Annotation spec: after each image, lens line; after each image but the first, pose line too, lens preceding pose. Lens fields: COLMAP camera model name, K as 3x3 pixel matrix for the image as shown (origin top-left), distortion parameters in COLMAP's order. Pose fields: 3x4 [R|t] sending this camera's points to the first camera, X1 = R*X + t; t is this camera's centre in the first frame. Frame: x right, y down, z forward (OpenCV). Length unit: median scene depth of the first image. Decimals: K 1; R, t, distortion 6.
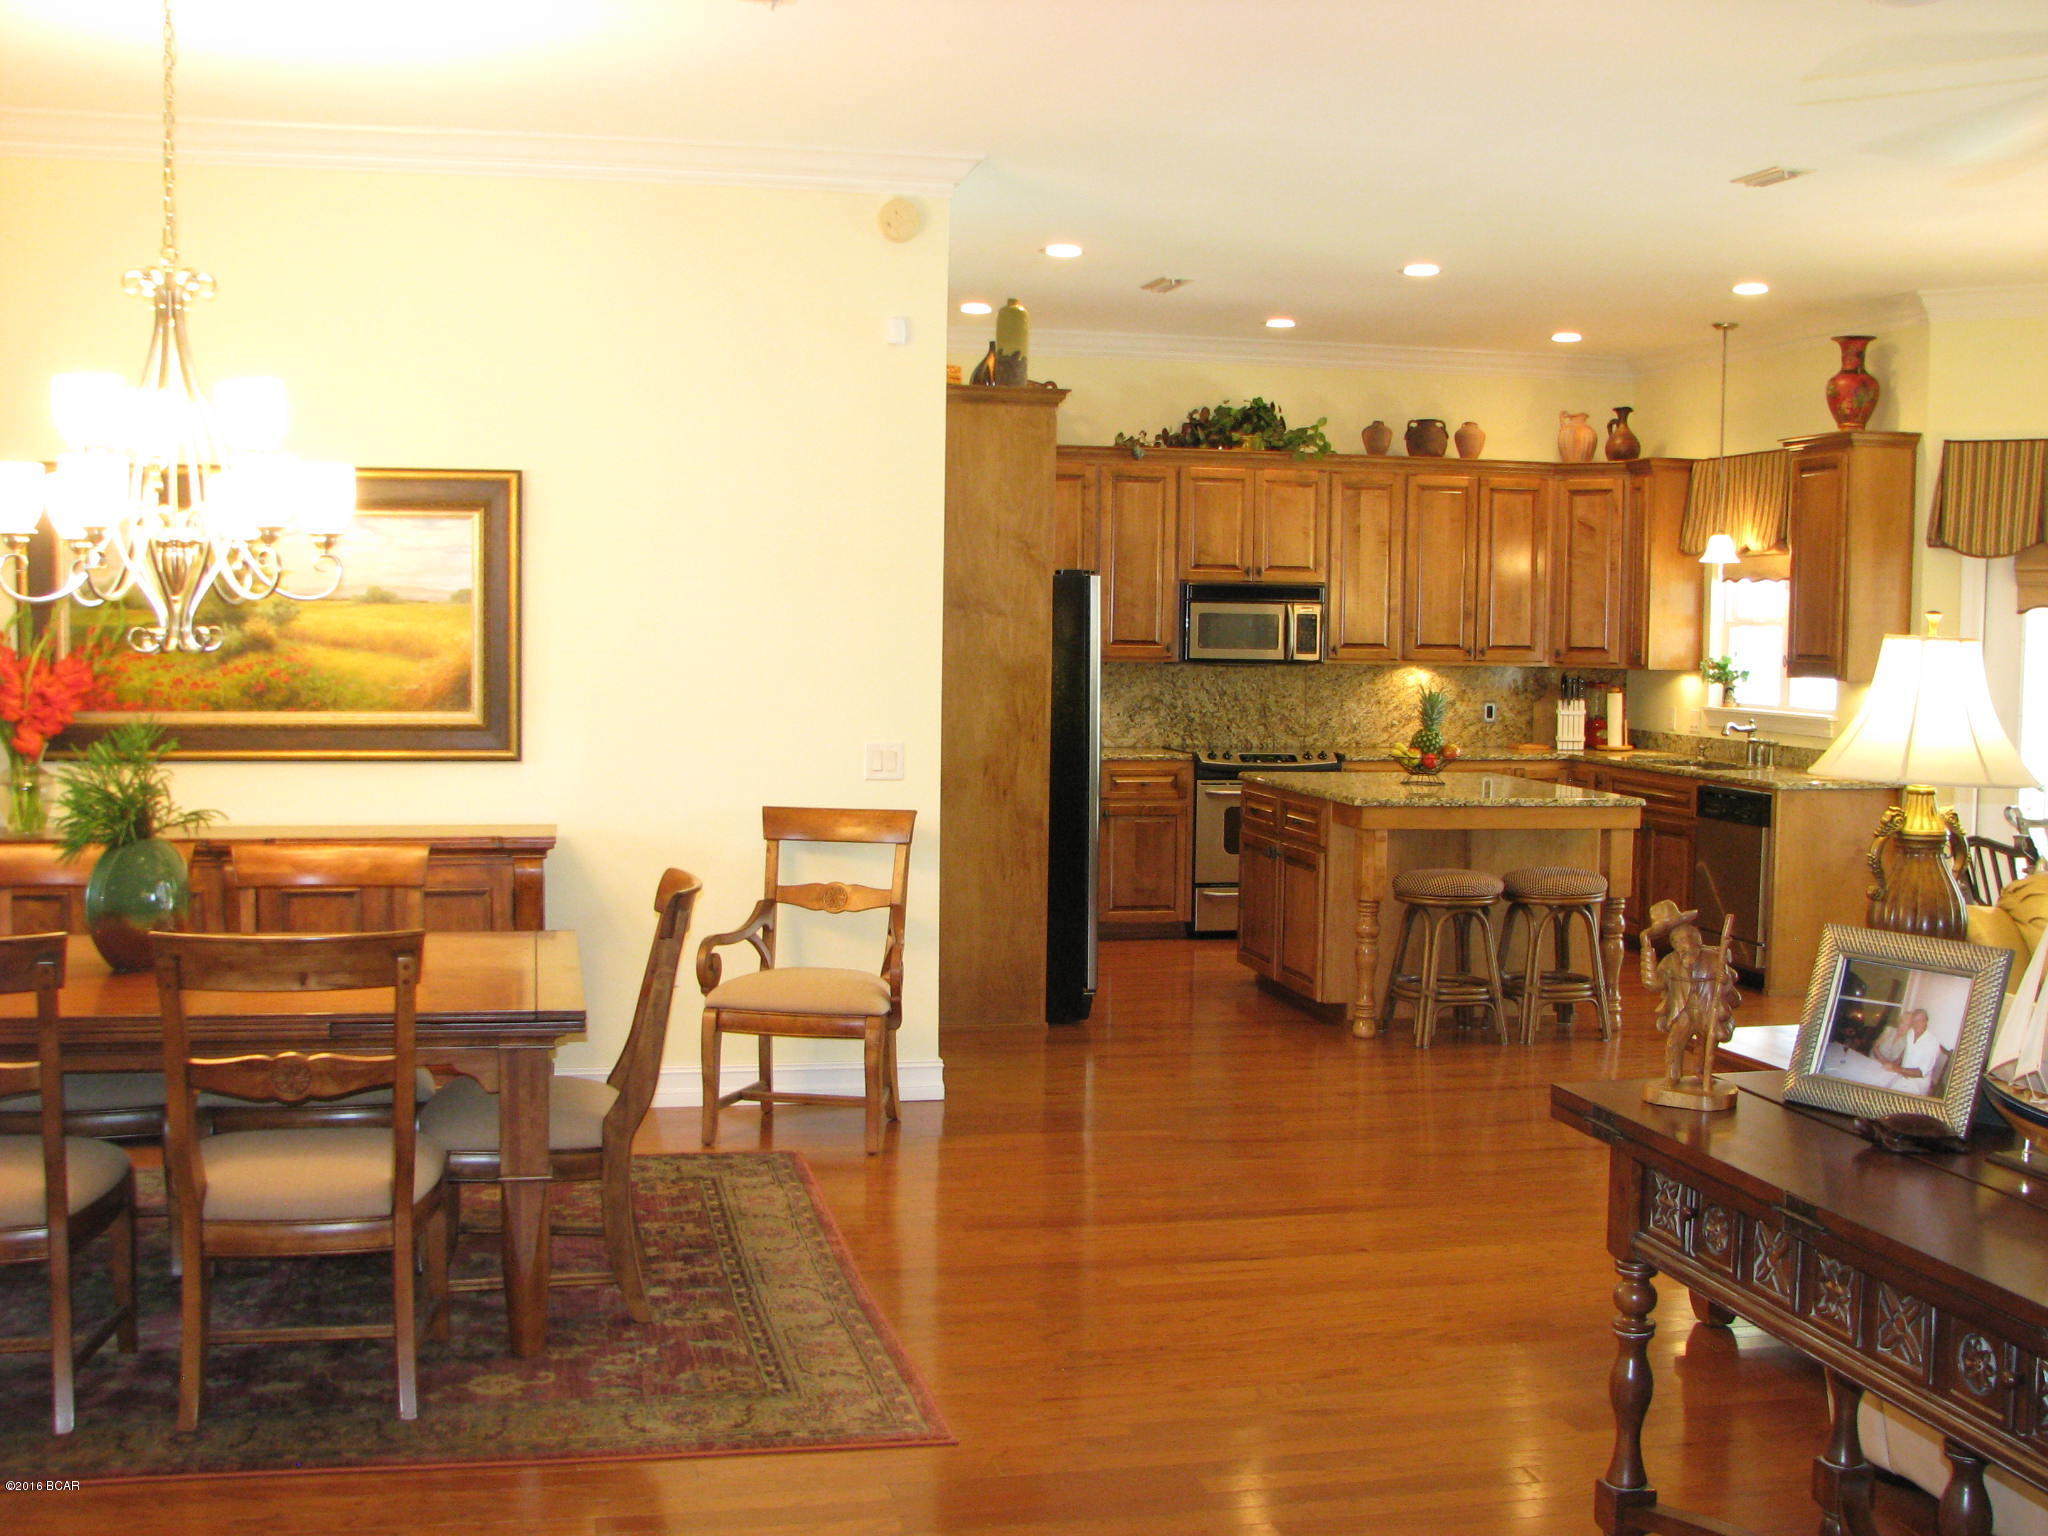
lens RADIAL K [[2271.6, 0, 1034.0], [0, 2271.6, 775.0], [0, 0, 1]] dist [-0.198902, 0.325145]
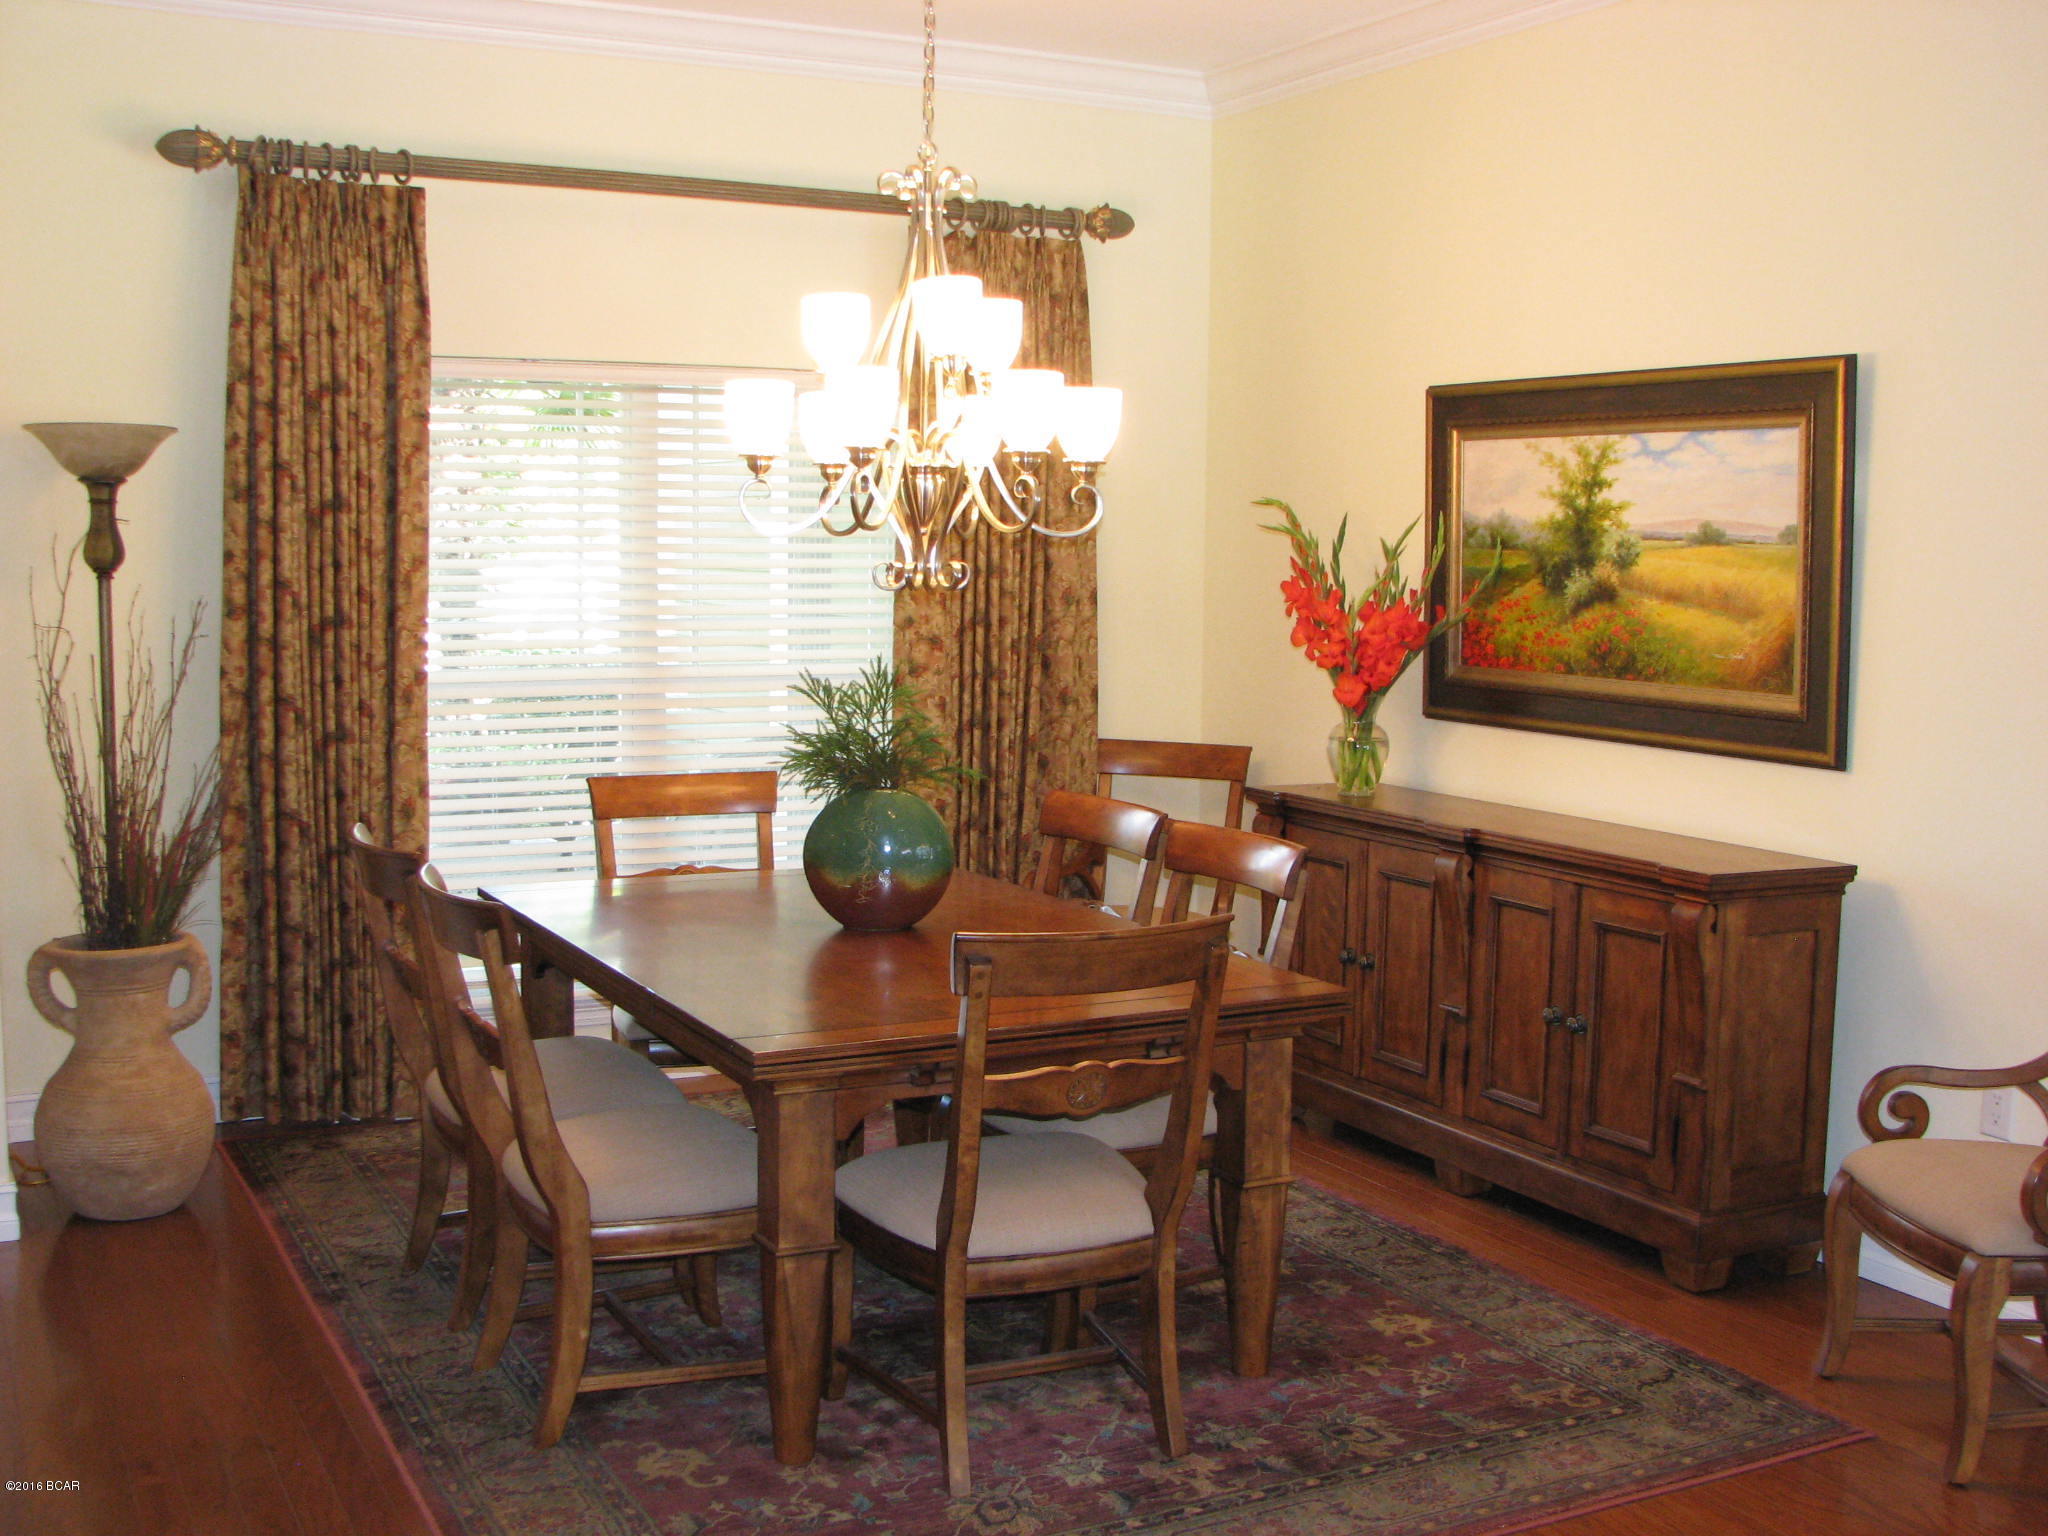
lens RADIAL K [[2271.6, 0, 1034.0], [0, 2271.6, 775.0], [0, 0, 1]] dist [-0.198902, 0.325145]
pose [[0.264304, 0.091227, -0.960115, 0.379480], [-0.075040, 0.994444, 0.073831, -0.037655], [0.961516, 0.052533, 0.269681, 0.580045]]
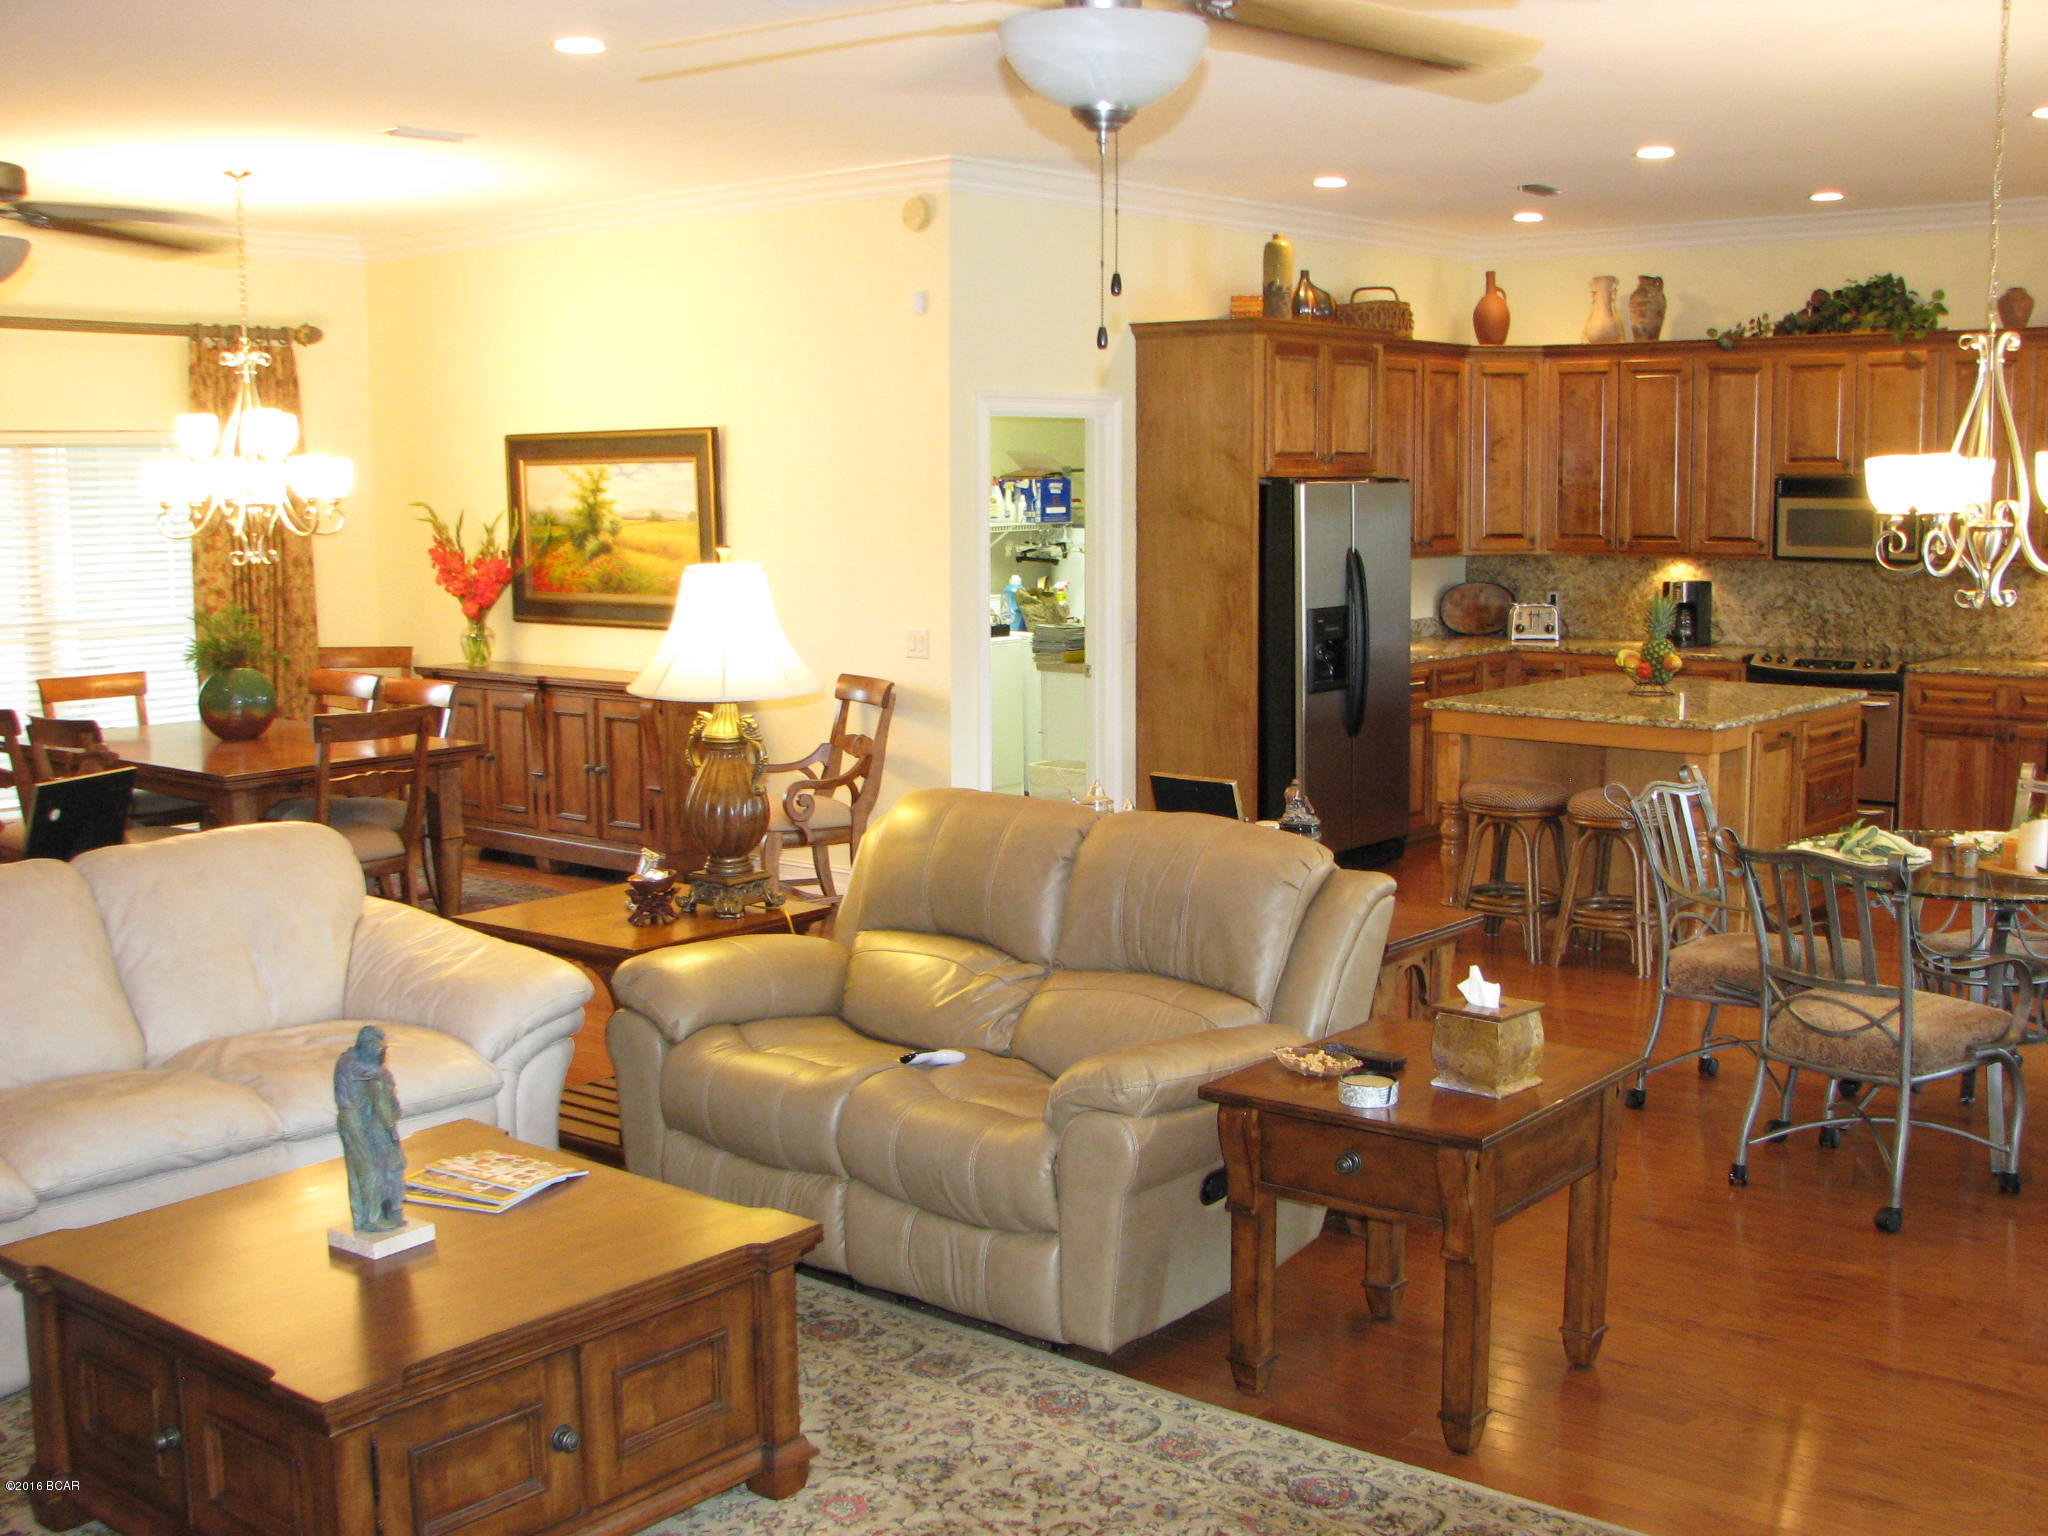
lens RADIAL K [[2271.6, 0, 1034.0], [0, 2271.6, 775.0], [0, 0, 1]] dist [-0.198902, 0.325145]
pose [[0.614956, 0.086628, -0.783789, 1.032467], [-0.036905, 0.996020, 0.081129, -0.040139], [0.787697, -0.020965, 0.615706, 0.281753]]
